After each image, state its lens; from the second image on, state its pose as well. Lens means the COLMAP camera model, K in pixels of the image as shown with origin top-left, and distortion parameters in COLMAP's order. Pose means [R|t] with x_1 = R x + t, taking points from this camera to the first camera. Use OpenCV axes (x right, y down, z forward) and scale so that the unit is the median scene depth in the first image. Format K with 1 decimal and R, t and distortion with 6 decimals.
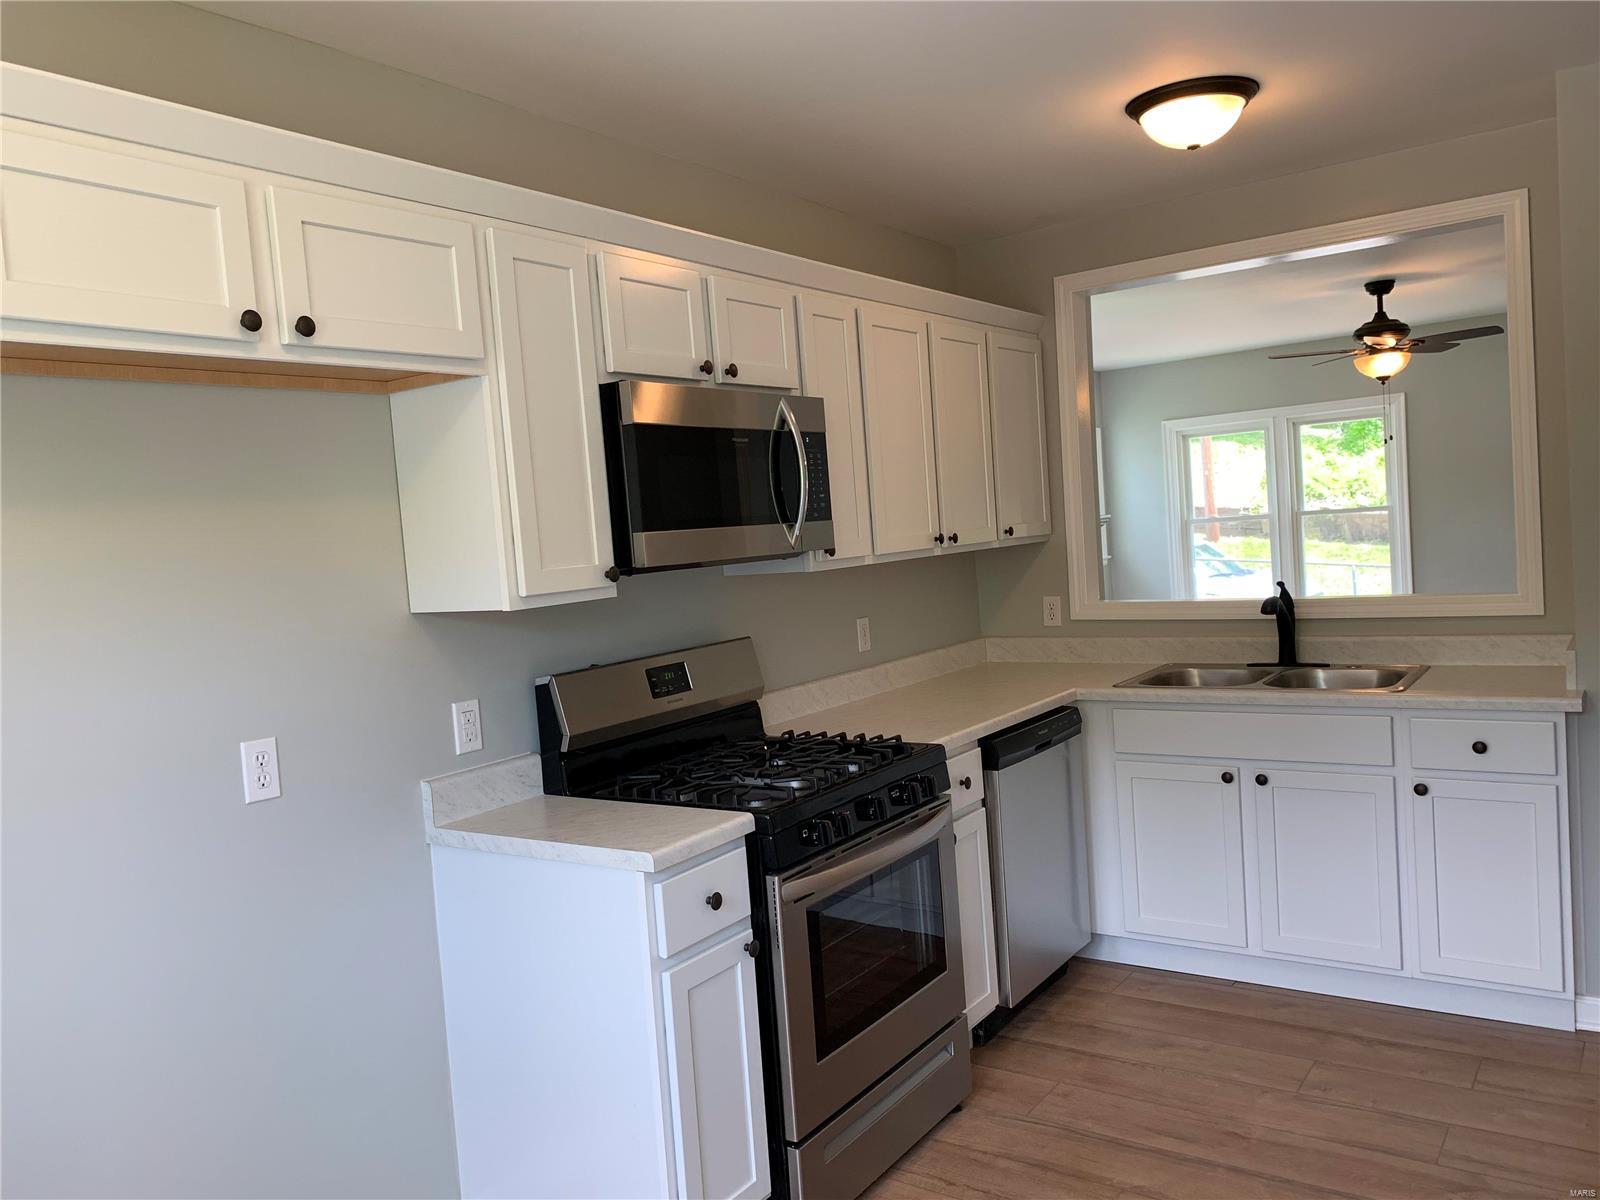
lens RADIAL K [[1231.2, 0, 797.3], [0, 1231.2, 600.5], [0, 0, 1]] dist [0.027115, -0.023406]
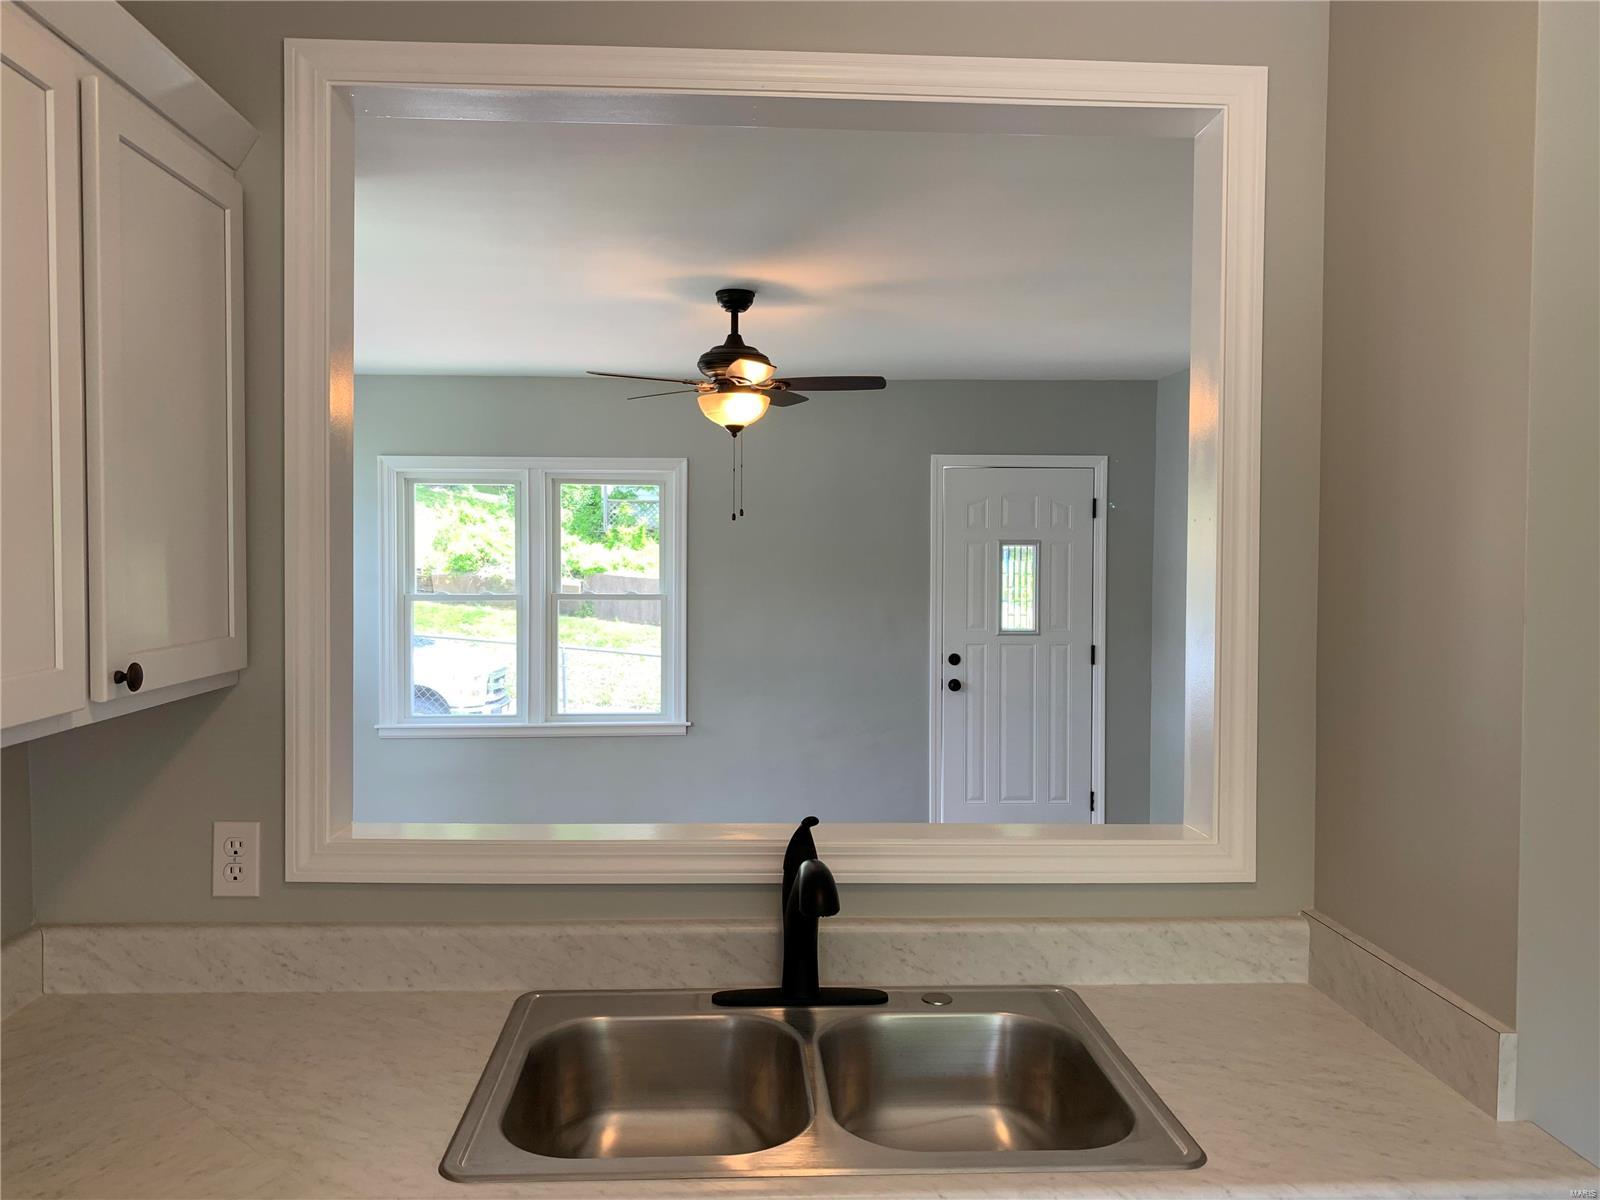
lens RADIAL K [[1231.2, 0, 789.3], [0, 1231.2, 587.1], [0, 0, 1]] dist [0.027115, -0.023406]
pose [[0.789751, 0.058864, 0.610597, 0.097182], [-0.025872, 0.997696, -0.062719, -0.060340], [-0.612882, 0.033735, 0.789454, 0.567604]]
